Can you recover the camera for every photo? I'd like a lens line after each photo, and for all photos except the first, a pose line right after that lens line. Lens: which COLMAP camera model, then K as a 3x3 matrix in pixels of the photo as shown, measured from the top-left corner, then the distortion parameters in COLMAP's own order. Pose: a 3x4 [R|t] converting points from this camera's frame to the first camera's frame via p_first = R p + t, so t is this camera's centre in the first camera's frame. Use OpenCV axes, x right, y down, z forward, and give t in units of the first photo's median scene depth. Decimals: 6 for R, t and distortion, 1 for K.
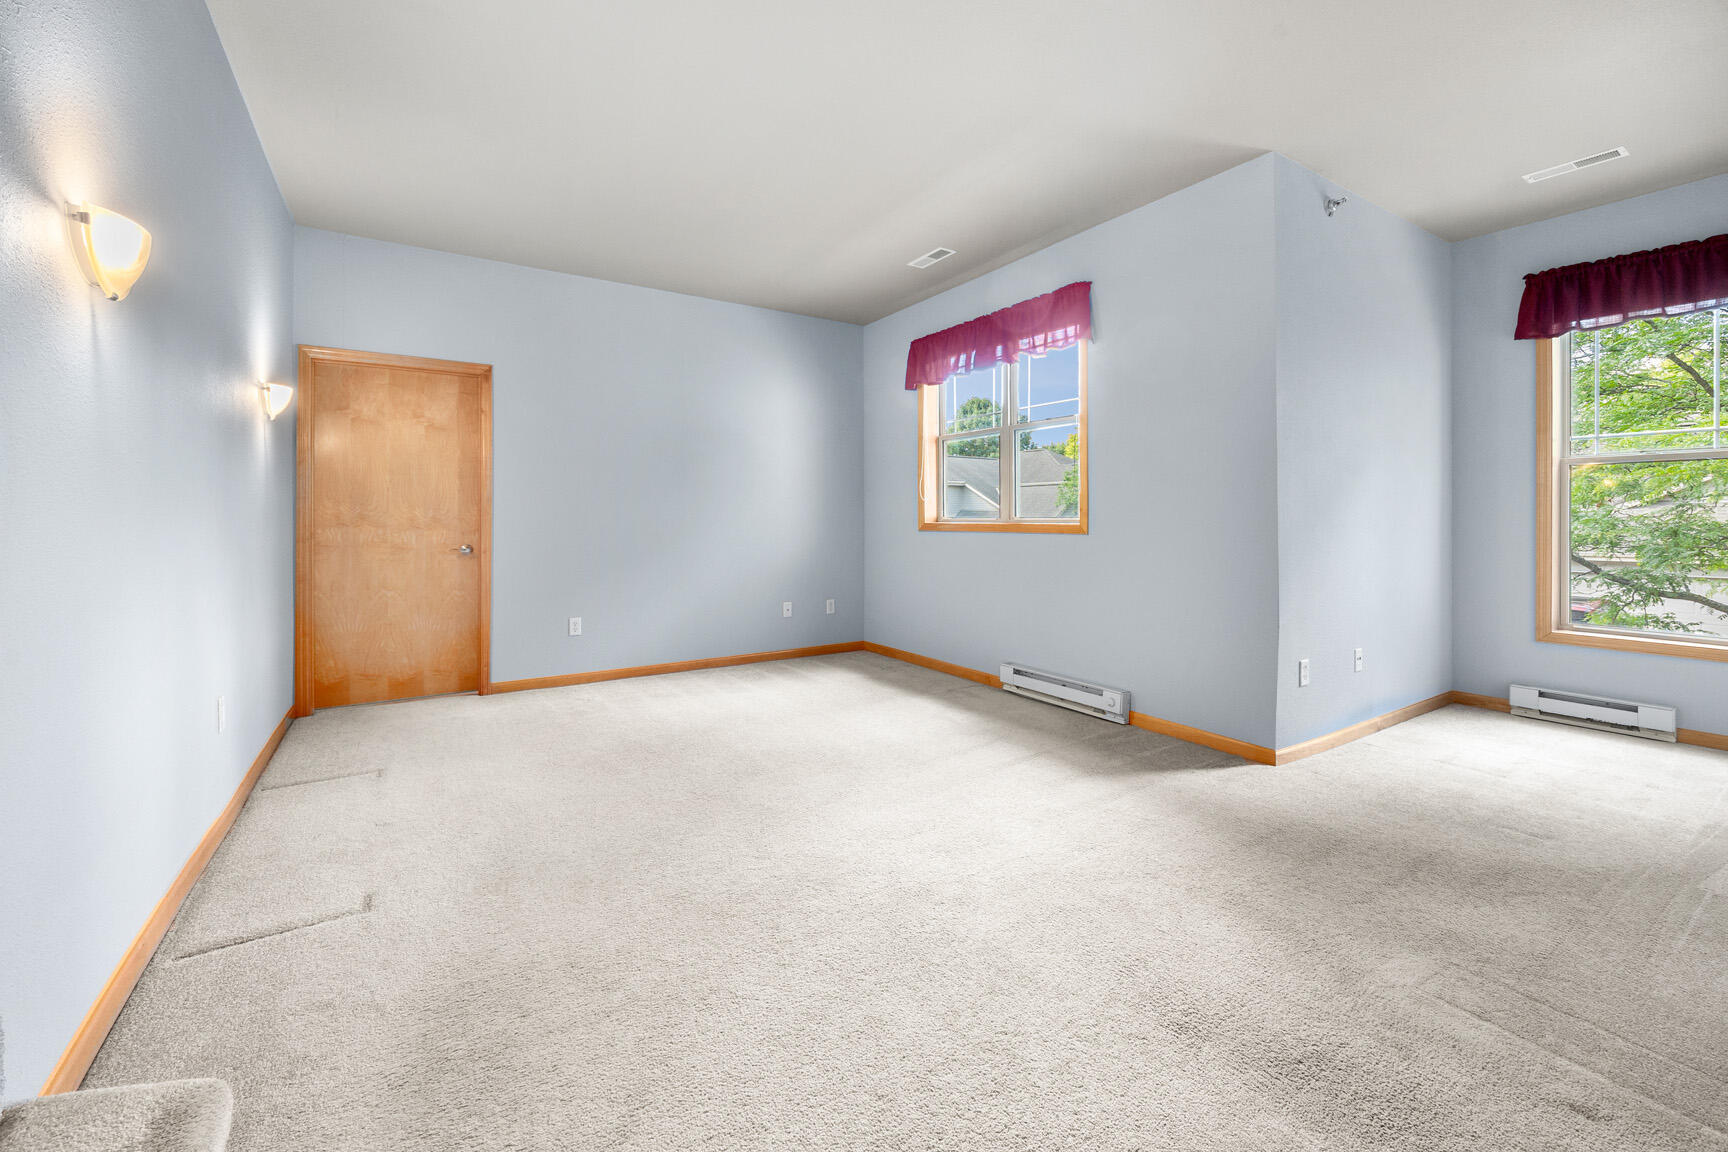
lens RADIAL K [[679.9, 0, 827.7], [0, 679.9, 520.6], [0, 0, 1]] dist [-0.001943, -0.000417]
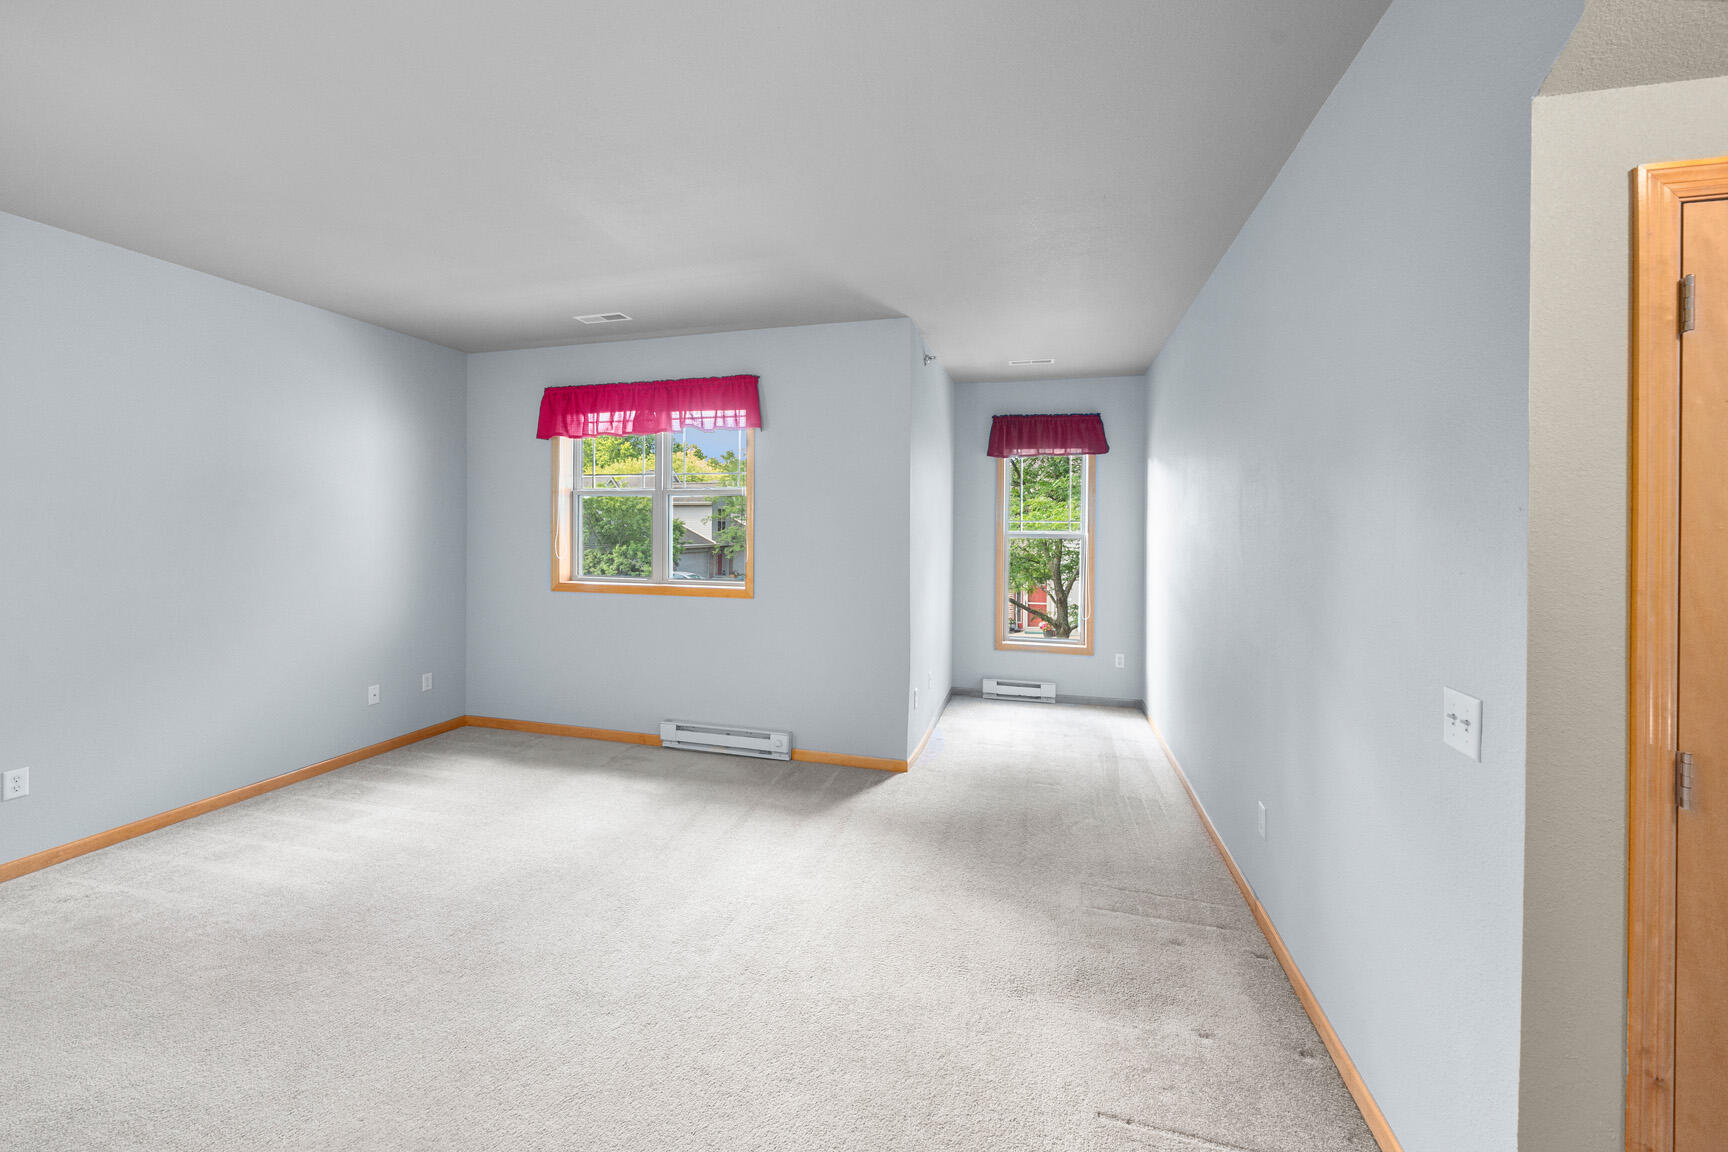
lens RADIAL K [[679.9, 0, 838.8], [0, 679.9, 540.5], [0, 0, 1]] dist [-0.001943, -0.000417]
pose [[0.754861, -0.003315, 0.655876, -0.253463], [0.001300, 0.999993, 0.003557, -0.079940], [-0.655883, -0.001832, 0.754860, 0.054260]]
